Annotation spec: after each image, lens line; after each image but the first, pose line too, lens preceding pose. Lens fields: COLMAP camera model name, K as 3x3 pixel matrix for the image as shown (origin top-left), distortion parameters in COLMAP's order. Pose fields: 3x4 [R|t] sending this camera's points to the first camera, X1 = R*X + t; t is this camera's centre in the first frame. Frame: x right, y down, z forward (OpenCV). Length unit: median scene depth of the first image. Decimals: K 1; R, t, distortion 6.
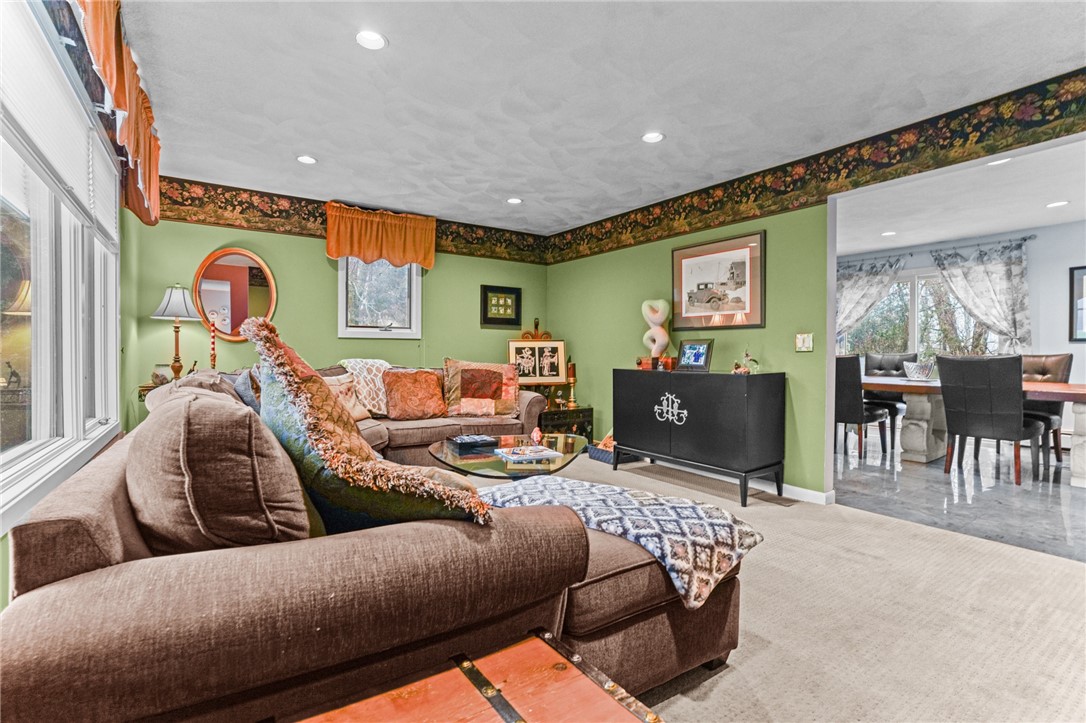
lens RADIAL K [[522.1, 0, 538.7], [0, 522.1, 360.1], [0, 0, 1]] dist [-0.018698, 0.006167]
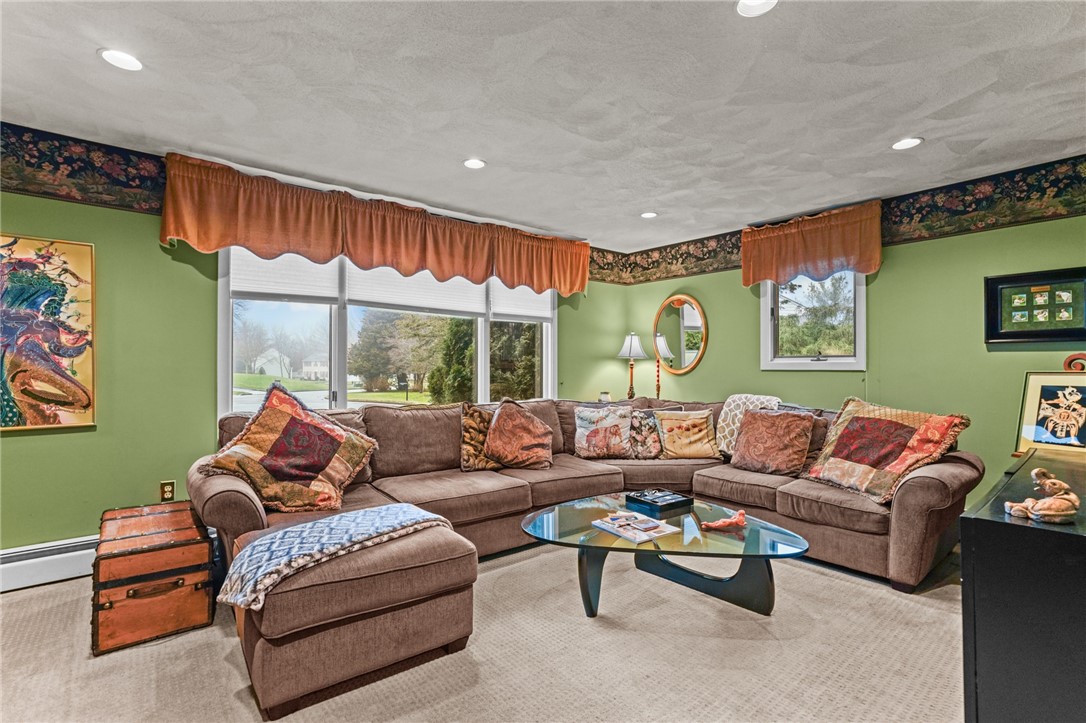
lens RADIAL K [[522.1, 0, 542.7], [0, 522.1, 362.4], [0, 0, 1]] dist [-0.018698, 0.006167]
pose [[0.087904, -0.010952, -0.996069, 0.512891], [-0.016174, 0.999792, -0.012420, -0.039618], [0.995998, 0.017202, 0.087708, 0.543804]]
